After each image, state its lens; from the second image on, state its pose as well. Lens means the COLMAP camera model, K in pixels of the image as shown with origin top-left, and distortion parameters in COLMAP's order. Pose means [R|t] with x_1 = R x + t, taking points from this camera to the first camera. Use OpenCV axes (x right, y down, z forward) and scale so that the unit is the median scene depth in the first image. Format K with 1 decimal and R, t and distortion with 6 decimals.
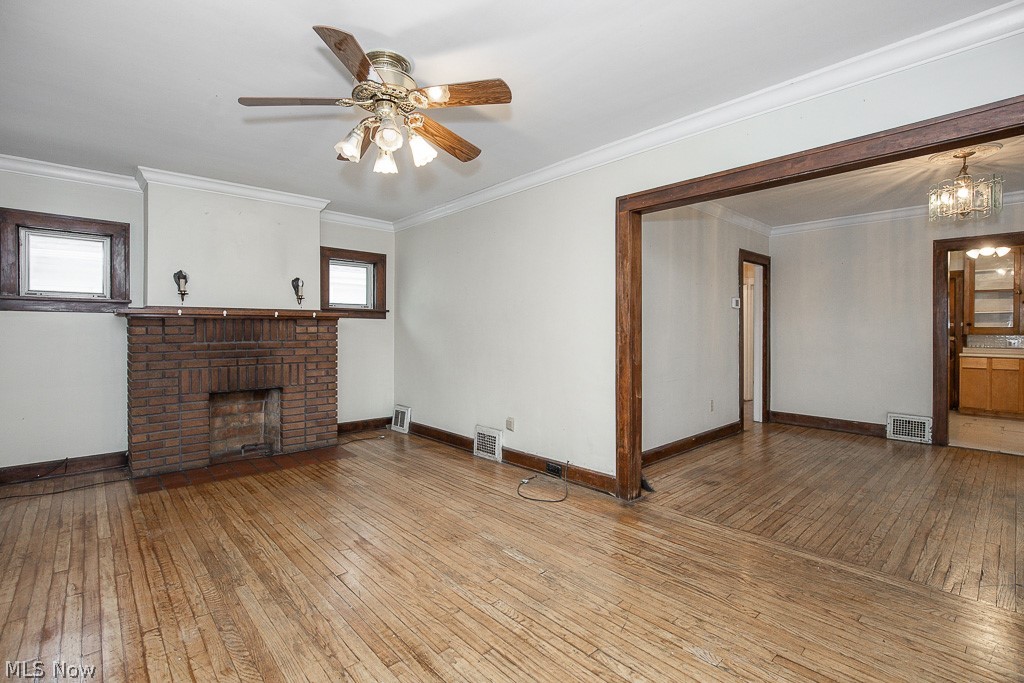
lens RADIAL K [[469.5, 0, 514.6], [0, 469.5, 334.5], [0, 0, 1]] dist [-0.010583, 0.000555]
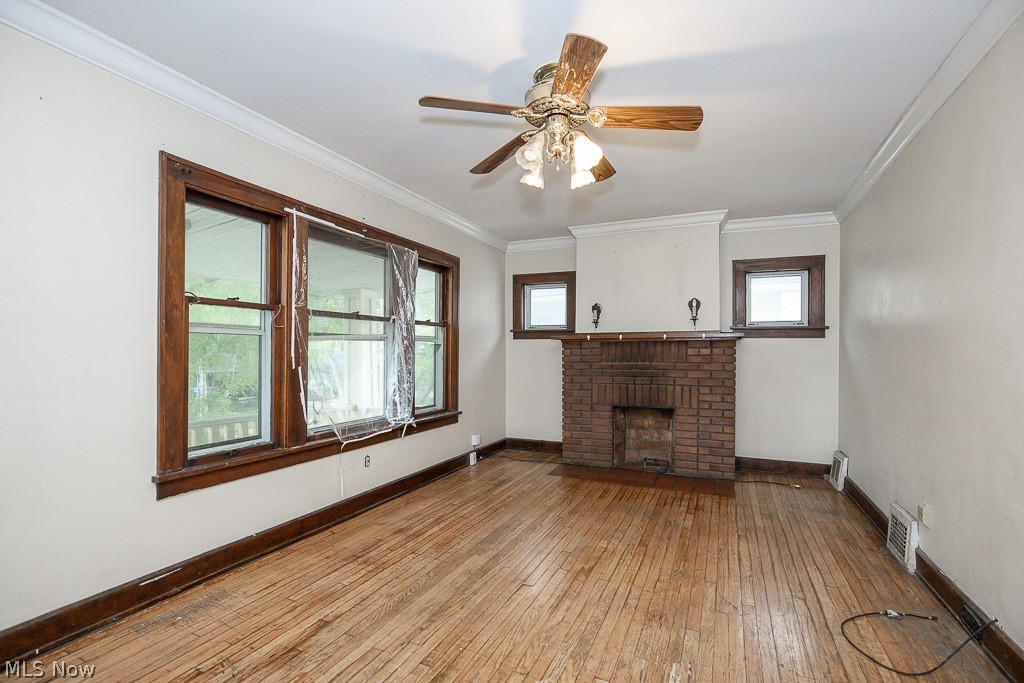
lens RADIAL K [[473.5, 0, 515.5], [0, 473.5, 351.0], [0, 0, 1]] dist [-0.018171, 0.000227]
pose [[0.400101, 0.001091, -0.916471, 0.308119], [-0.009407, 0.999951, -0.002917, -0.005524], [0.916423, 0.009789, 0.400091, 0.284676]]
